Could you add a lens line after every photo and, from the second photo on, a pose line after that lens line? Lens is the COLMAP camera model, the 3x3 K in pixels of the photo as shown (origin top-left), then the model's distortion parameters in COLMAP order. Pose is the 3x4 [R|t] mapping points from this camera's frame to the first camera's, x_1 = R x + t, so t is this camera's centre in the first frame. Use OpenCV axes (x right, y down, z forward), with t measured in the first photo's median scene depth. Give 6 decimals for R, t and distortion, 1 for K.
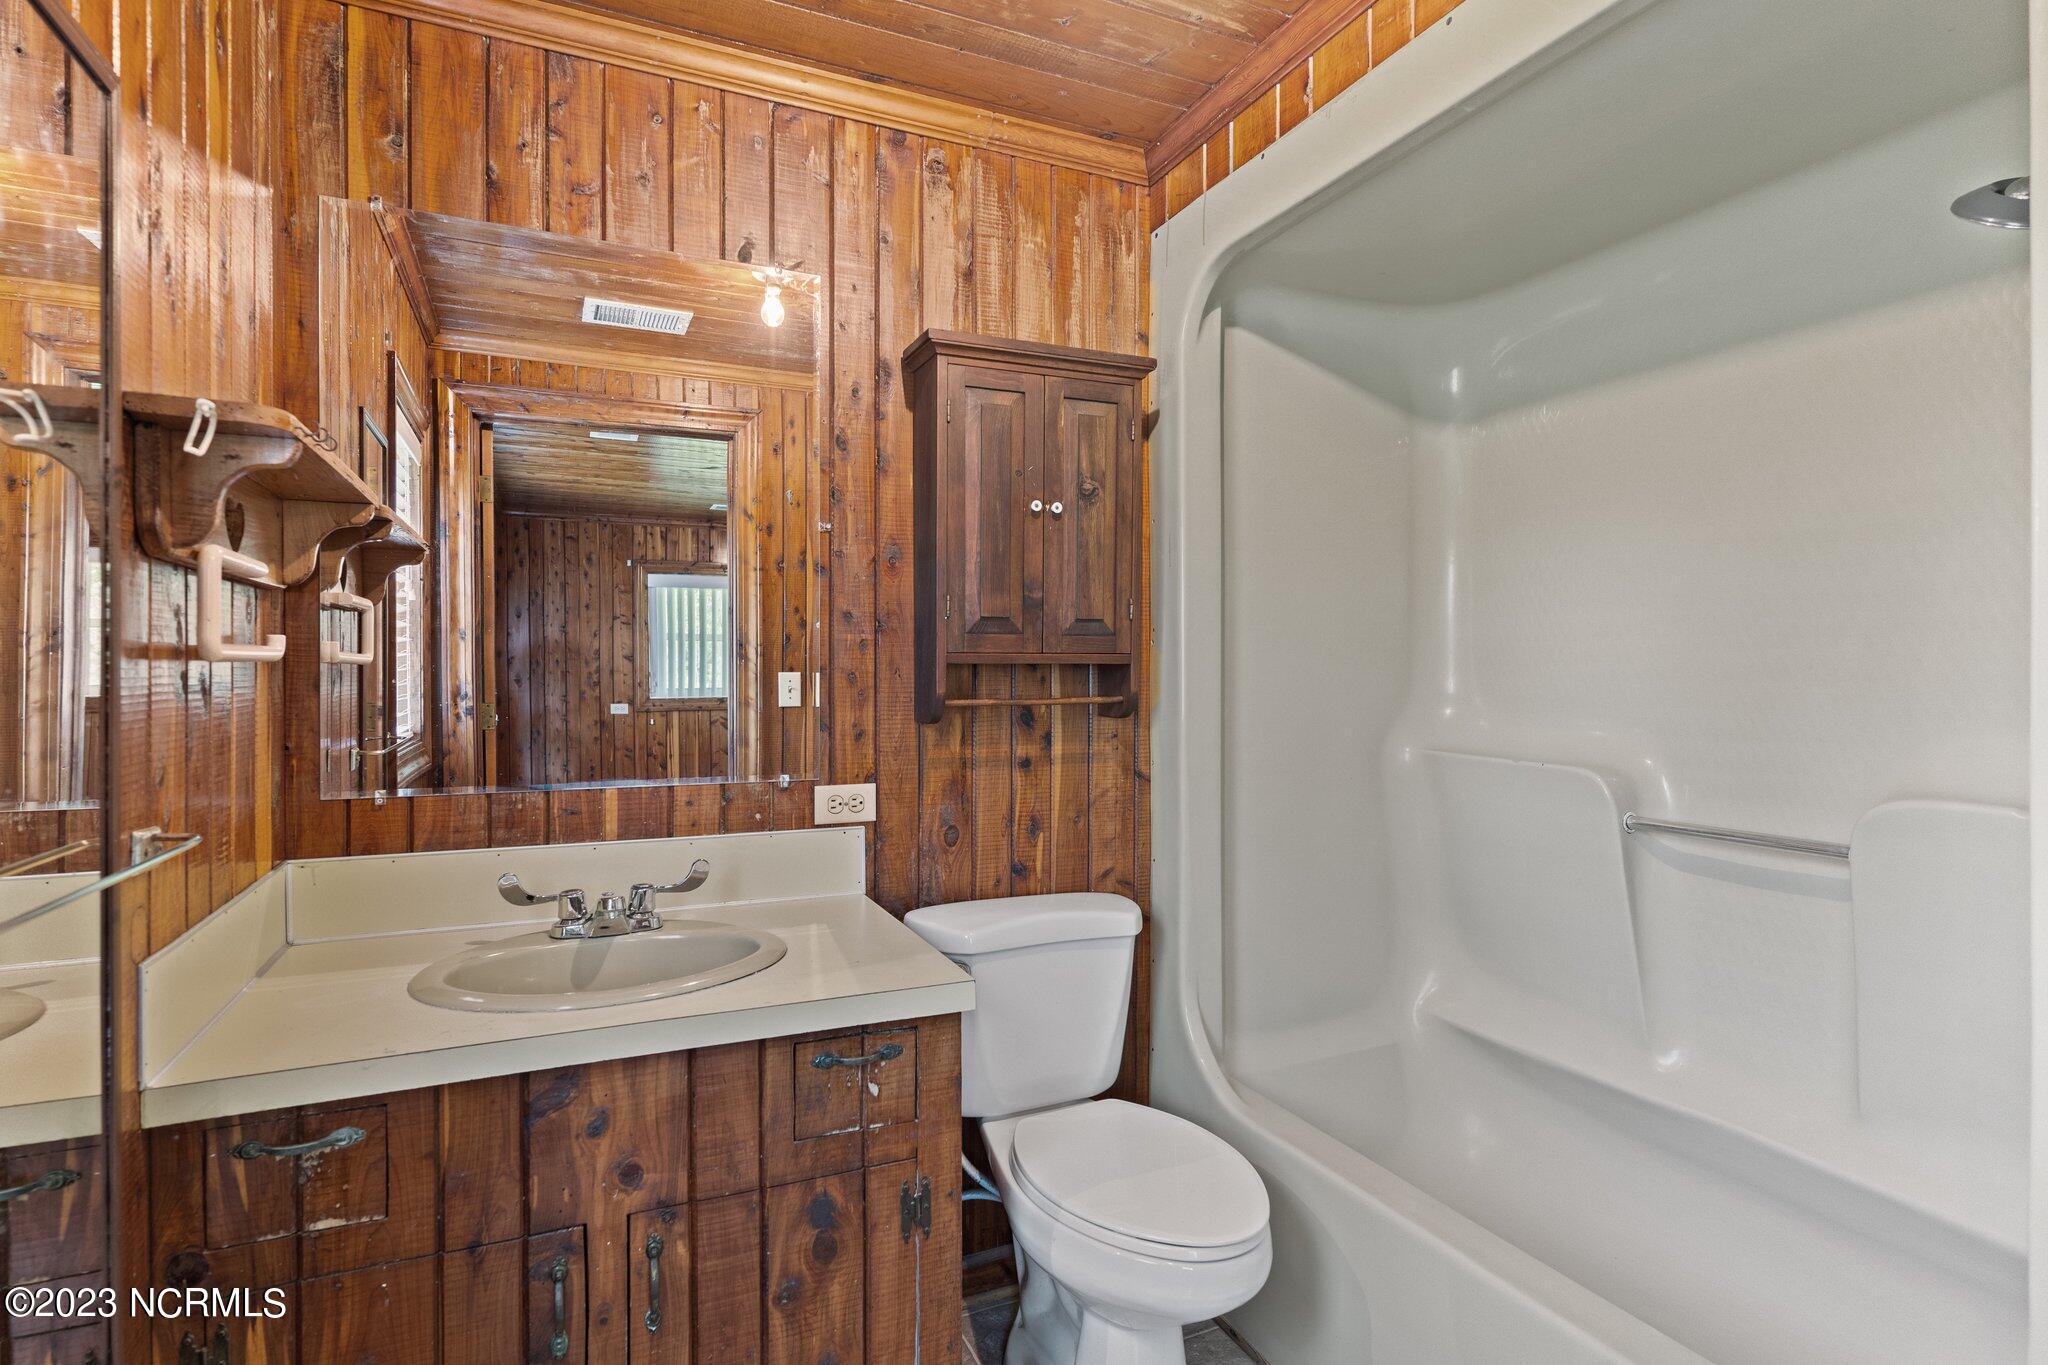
lens RADIAL K [[1014.1, 0, 1021.9], [0, 1014.1, 681.4], [0, 0, 1]] dist [0.000233, -0.000688]
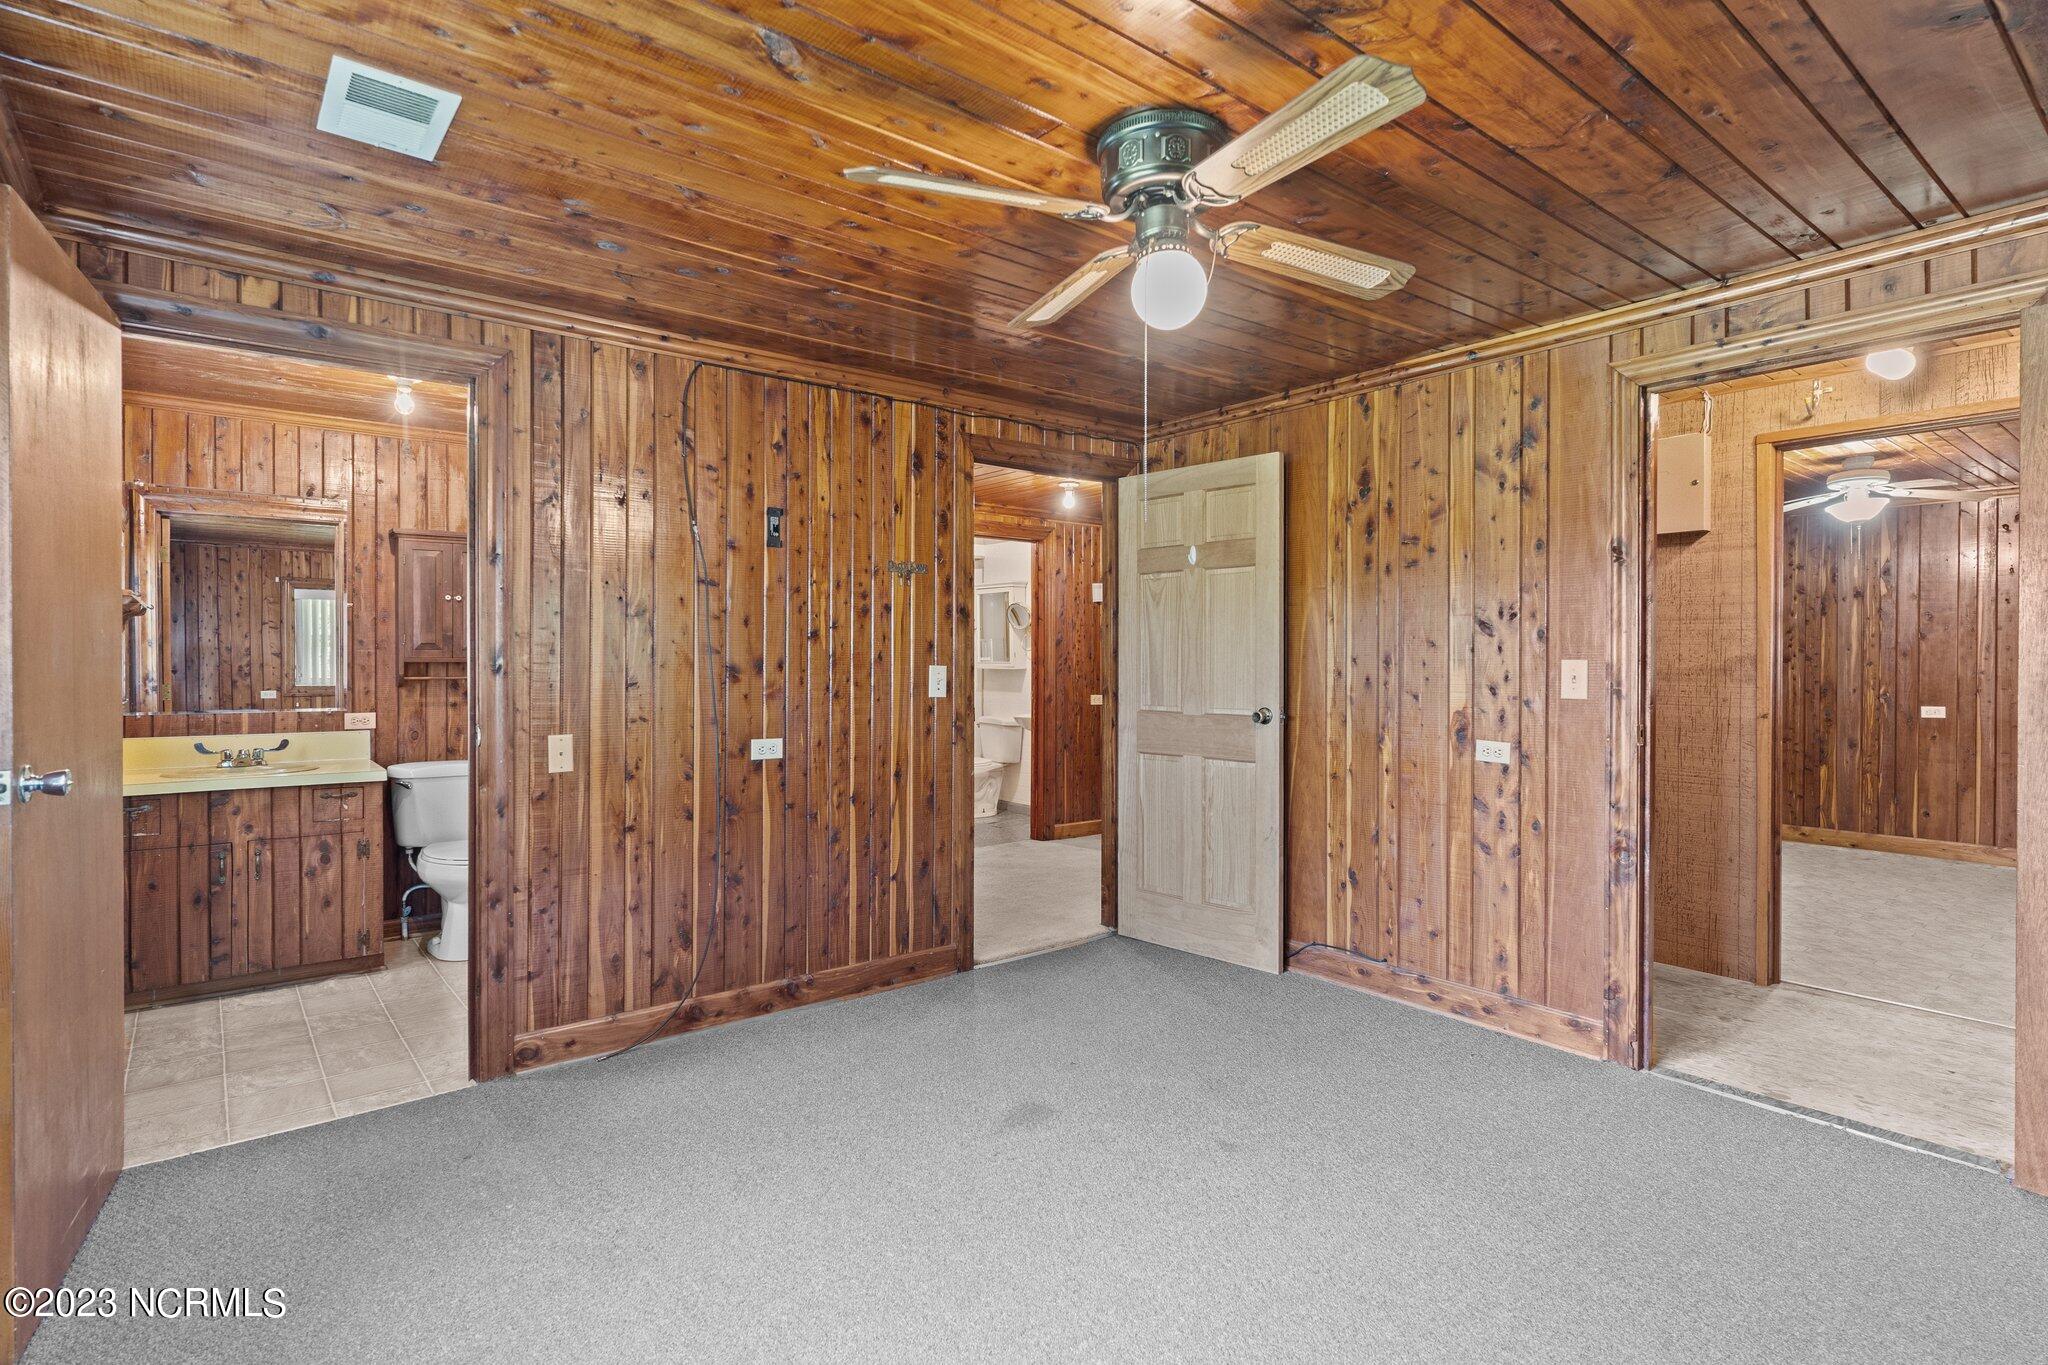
lens RADIAL K [[1014.1, 0, 1027.9], [0, 1014.1, 670.6], [0, 0, 1]] dist [0.000233, -0.000688]
pose [[0.967972, -0.001304, 0.251056, 0.750165], [0.002352, 0.999990, -0.003872, 0.015462], [-0.251049, 0.004339, 0.967965, -1.708397]]
